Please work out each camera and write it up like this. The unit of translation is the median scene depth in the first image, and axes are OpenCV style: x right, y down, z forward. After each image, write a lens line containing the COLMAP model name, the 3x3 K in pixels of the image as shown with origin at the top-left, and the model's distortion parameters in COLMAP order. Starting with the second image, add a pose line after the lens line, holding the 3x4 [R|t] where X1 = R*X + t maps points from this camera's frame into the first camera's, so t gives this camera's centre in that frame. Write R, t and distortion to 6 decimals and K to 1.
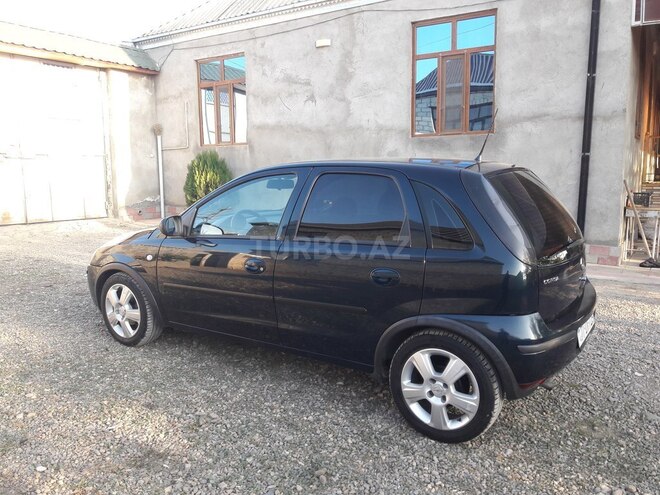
lens RADIAL K [[597.2, 0, 315.6], [0, 597.2, 248.5], [0, 0, 1]] dist [0.044183, -0.145877]
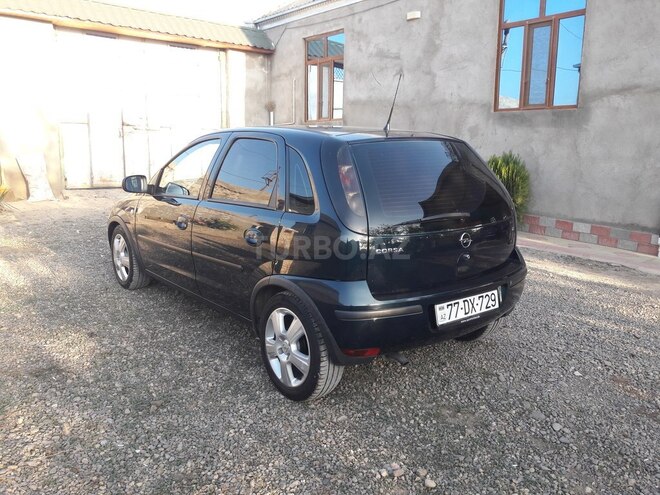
lens RADIAL K [[597.2, 0, 315.6], [0, 597.2, 248.5], [0, 0, 1]] dist [0.044183, -0.145877]
pose [[0.942130, 0.077512, -0.326163, 0.214429], [-0.068001, 0.996864, 0.040480, 0.007855], [0.328277, -0.015958, 0.944447, 0.018109]]
